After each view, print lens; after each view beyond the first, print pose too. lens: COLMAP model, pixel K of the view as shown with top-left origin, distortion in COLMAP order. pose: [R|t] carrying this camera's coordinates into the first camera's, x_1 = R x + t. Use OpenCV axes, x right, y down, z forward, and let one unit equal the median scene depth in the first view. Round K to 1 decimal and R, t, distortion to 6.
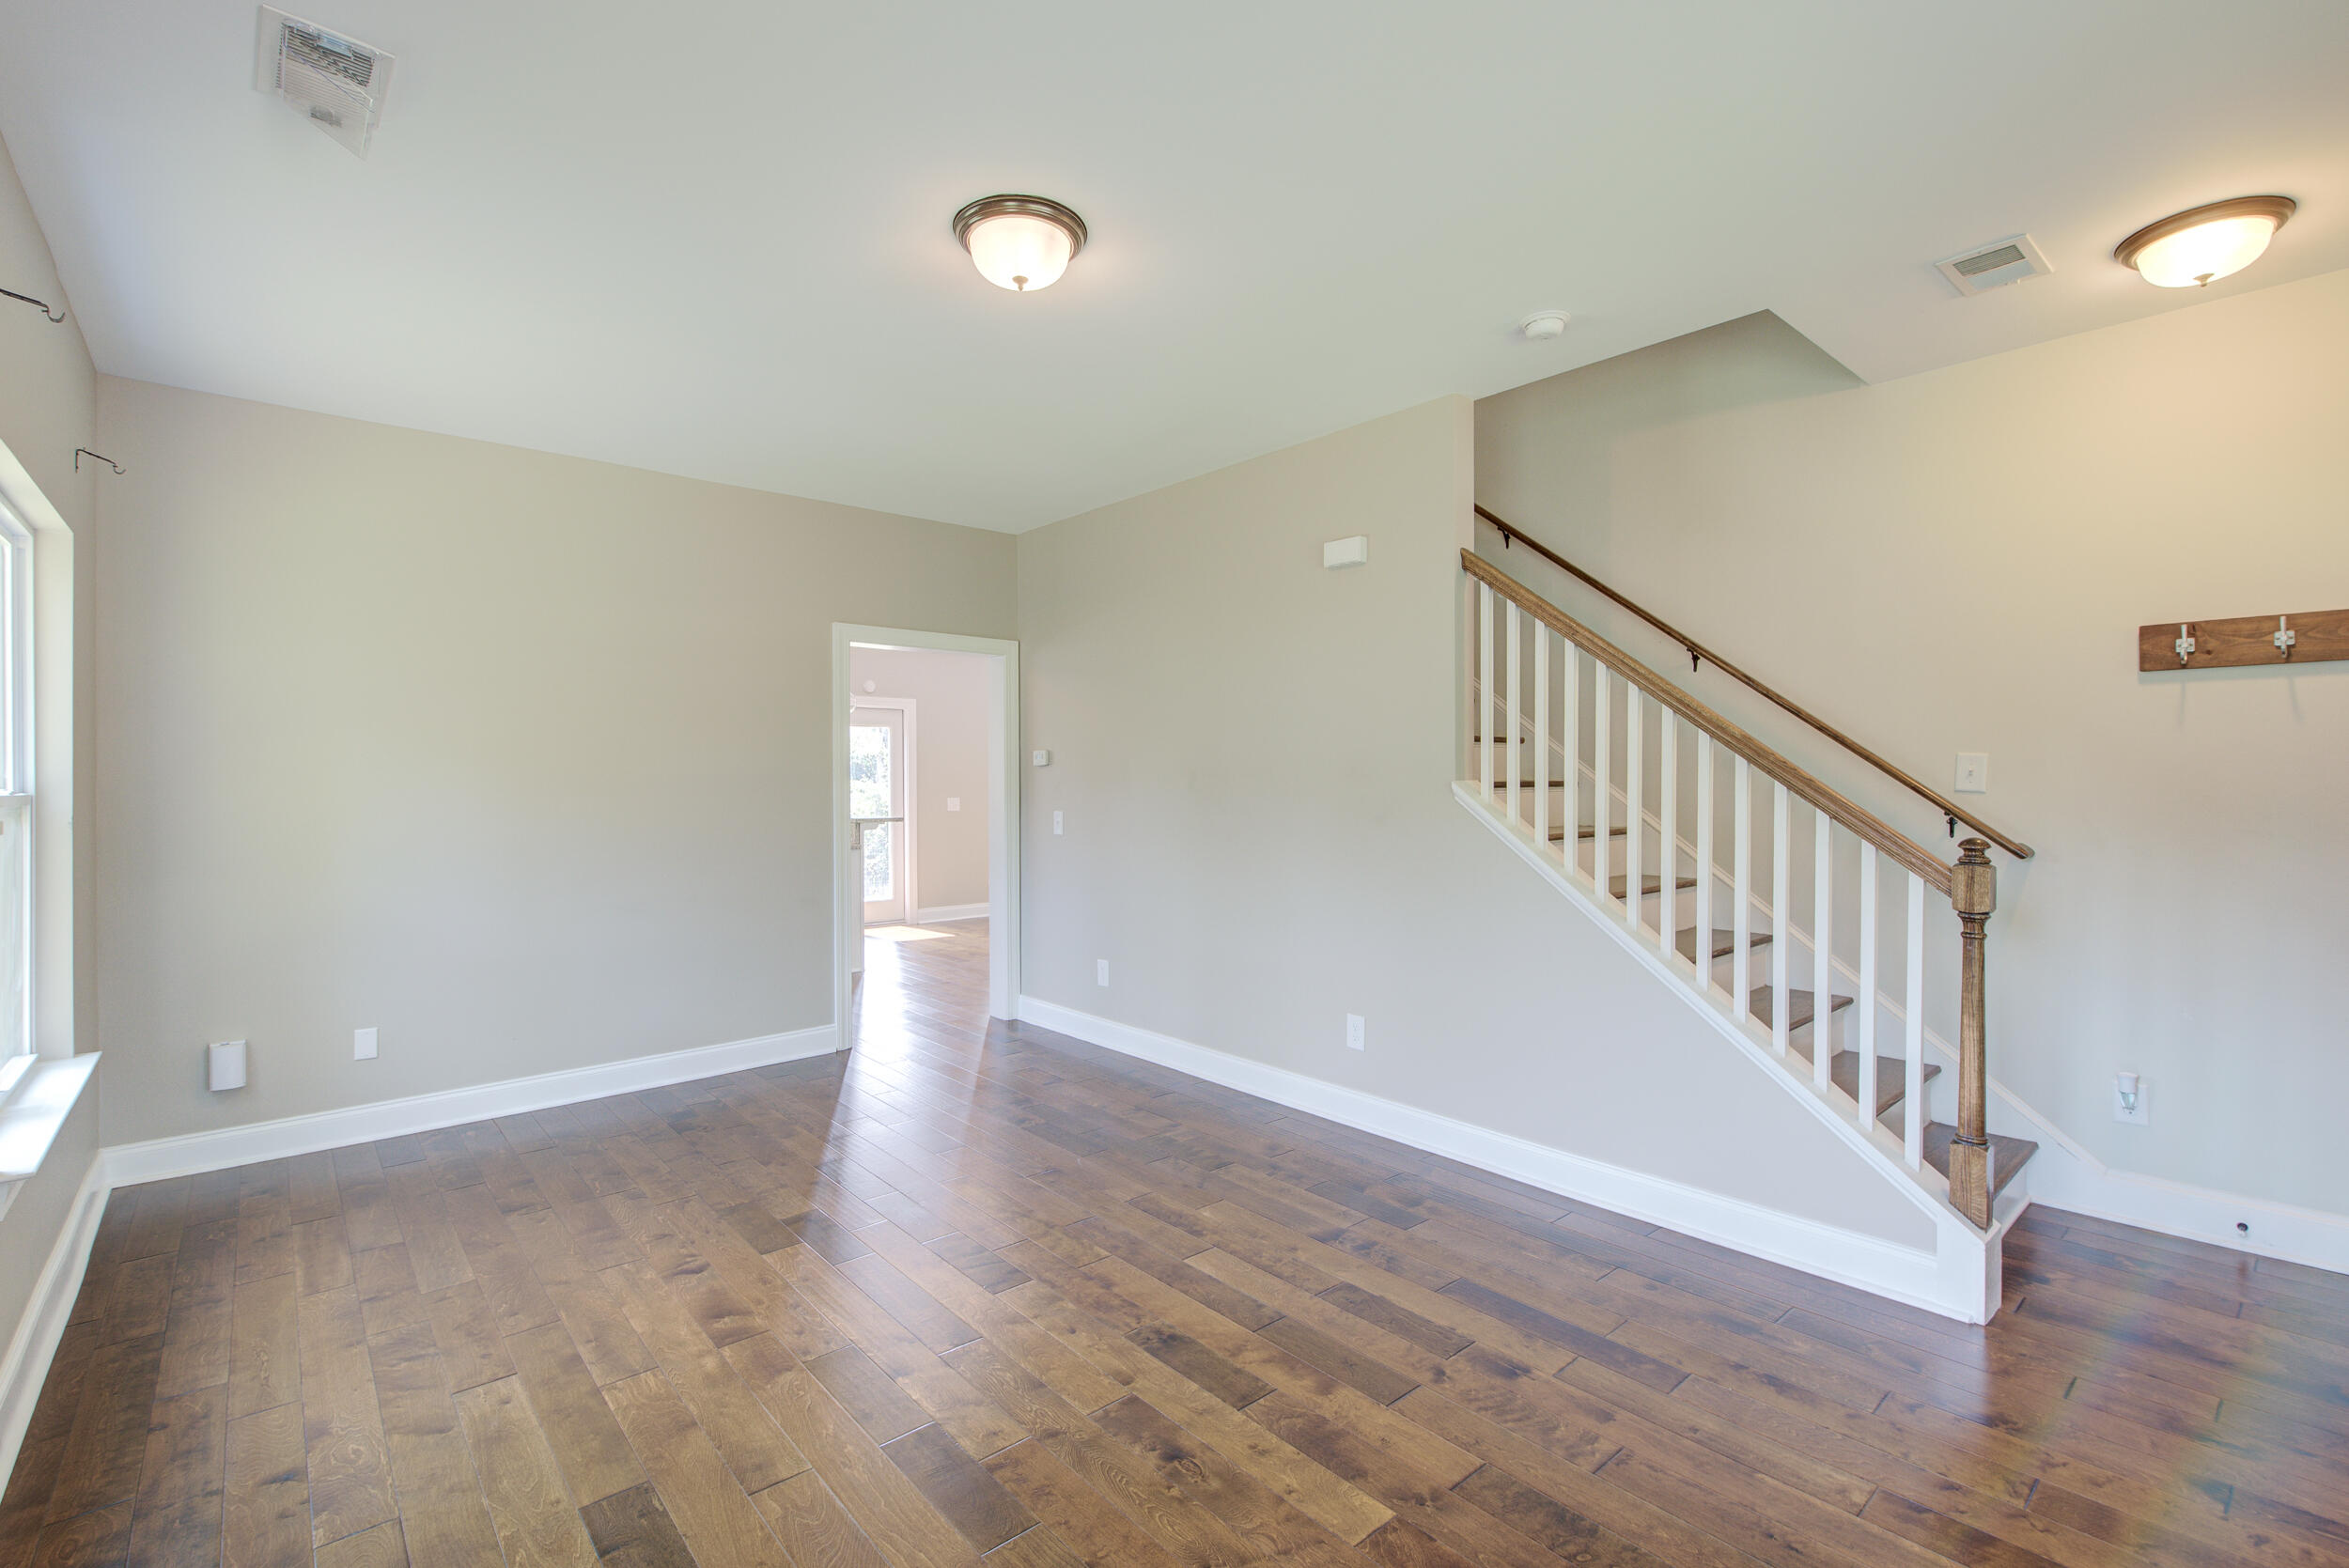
lens RADIAL K [[1075.3, 0, 1170.0], [0, 1075.3, 768.7], [0, 0, 1]] dist [-0.000040, -0.000021]
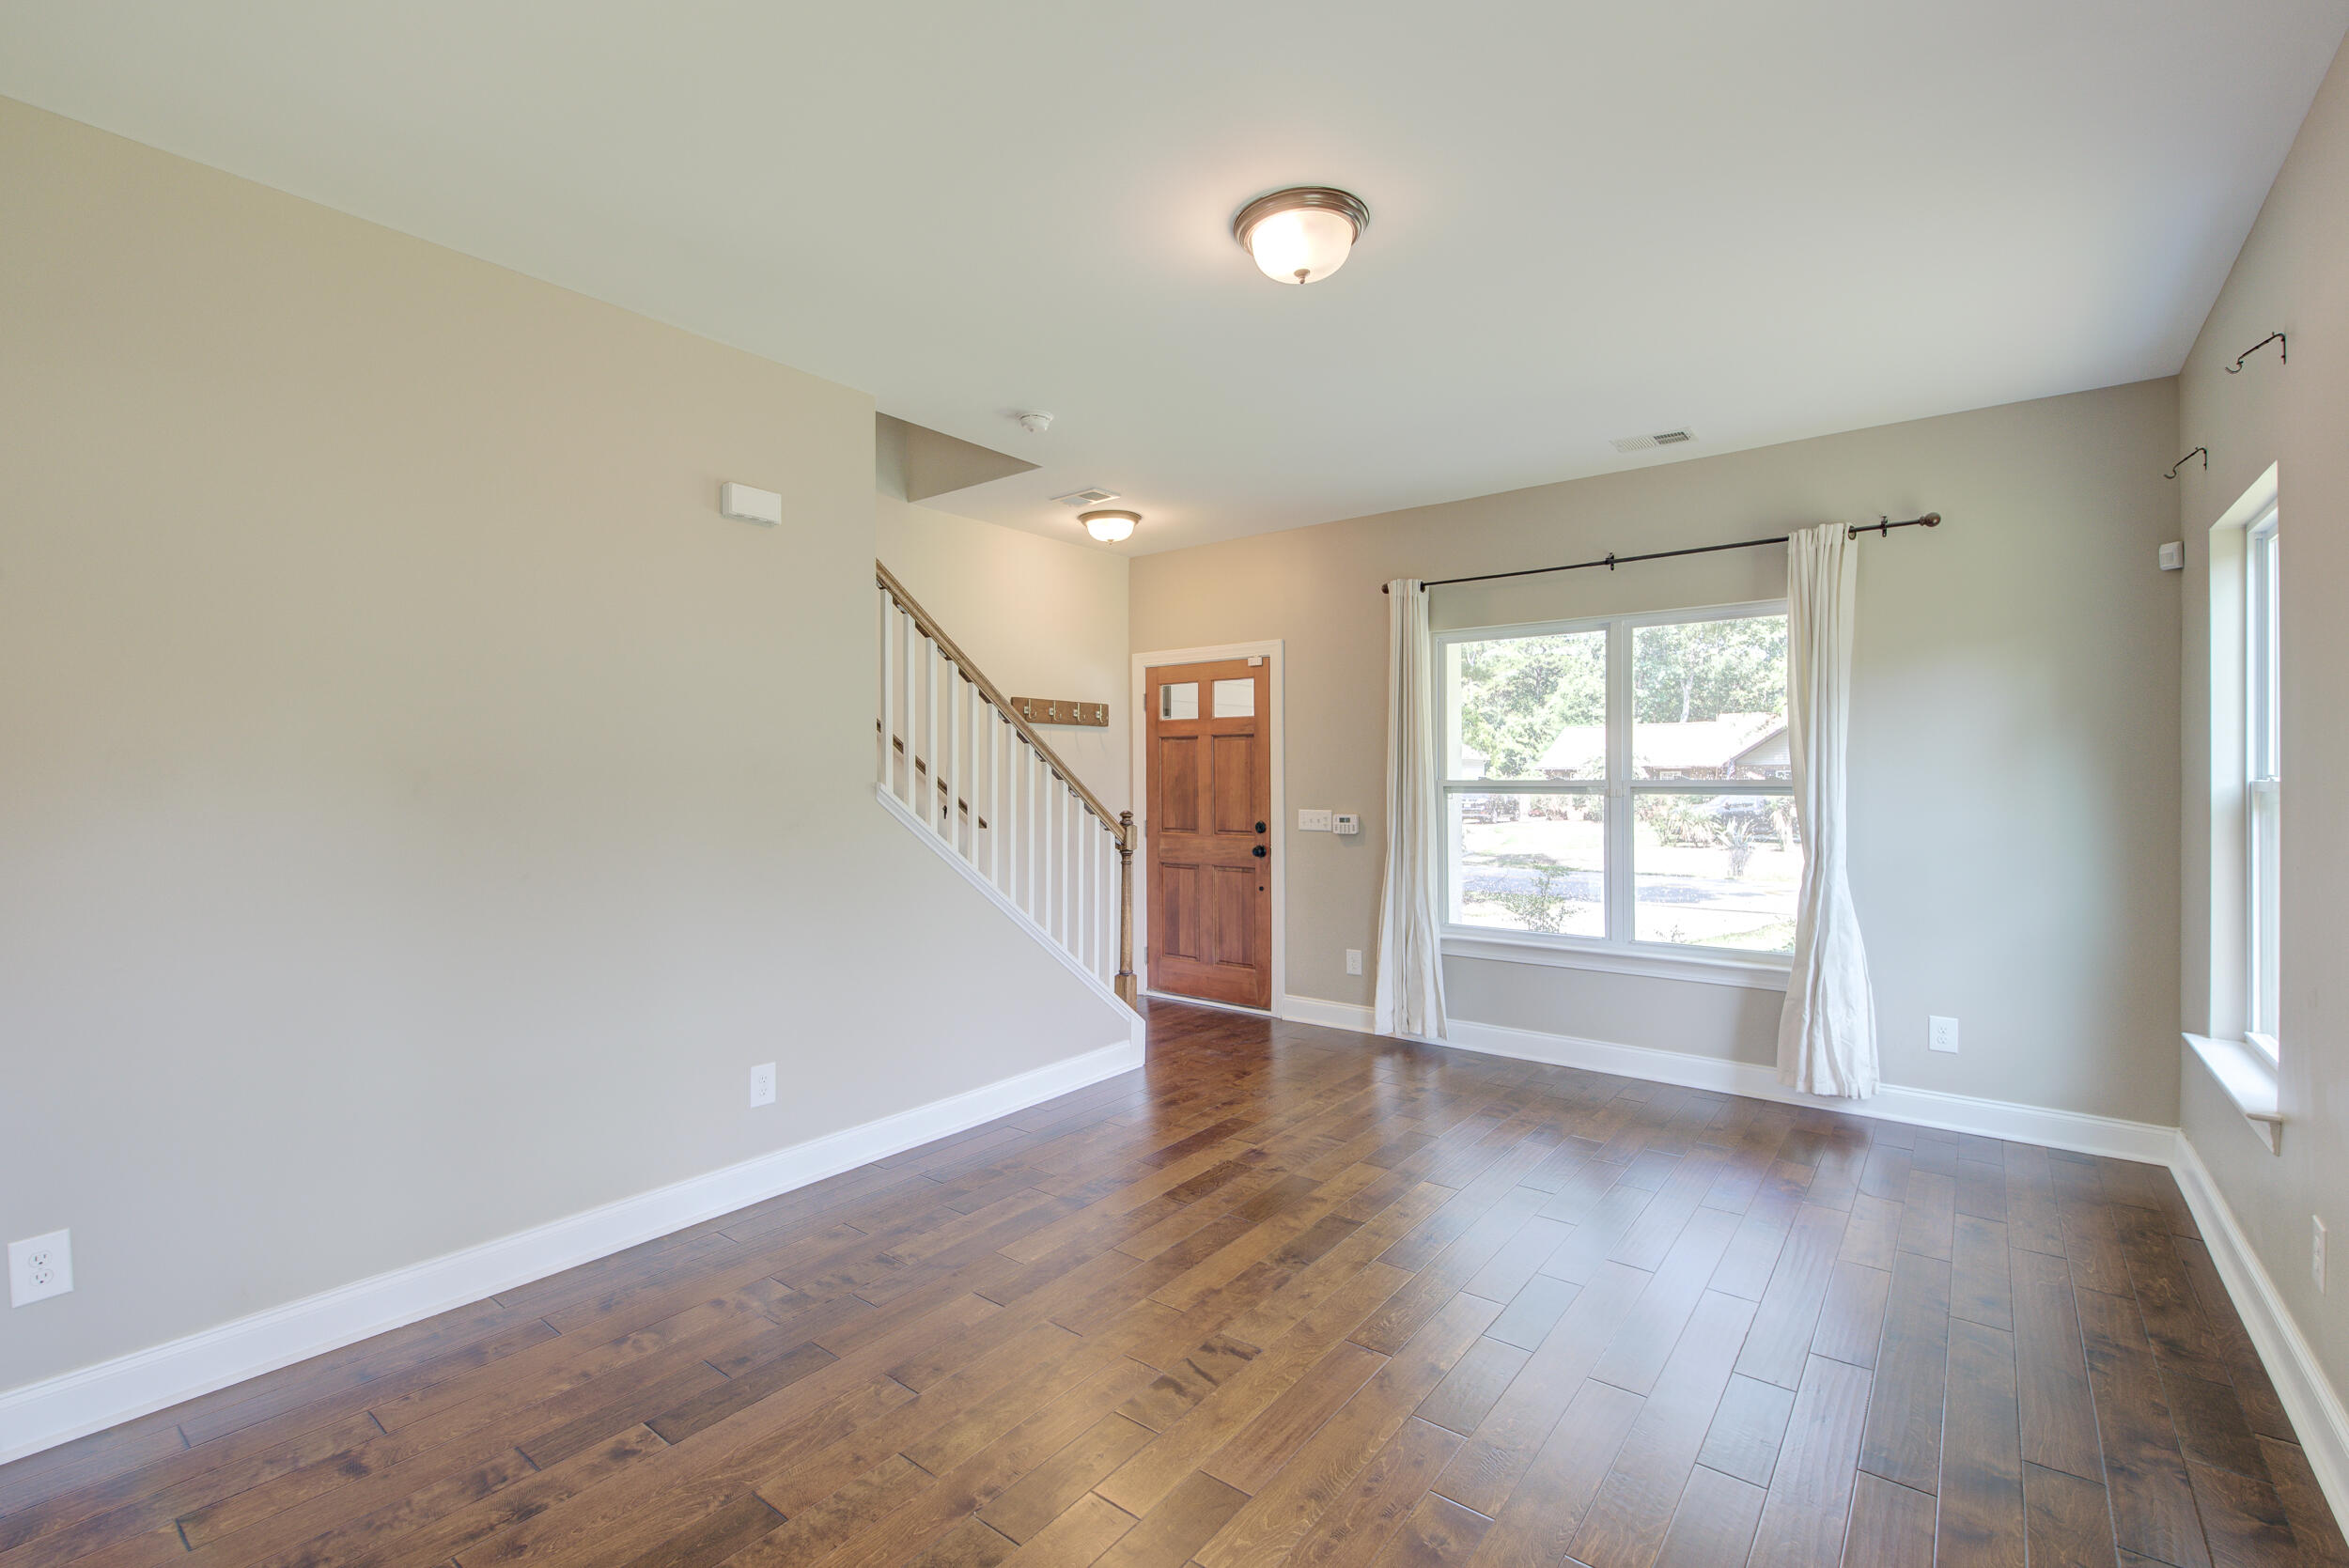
lens RADIAL K [[1027.8, 0, 1174.5], [0, 1027.8, 784.0], [0, 0, 1]] dist [-0.001462, -0.000250]
pose [[-0.205894, 0.001271, 0.978573, -0.997959], [0.003102, 0.999995, -0.000646, 0.020478], [-0.978569, 0.002902, -0.205897, 1.266996]]
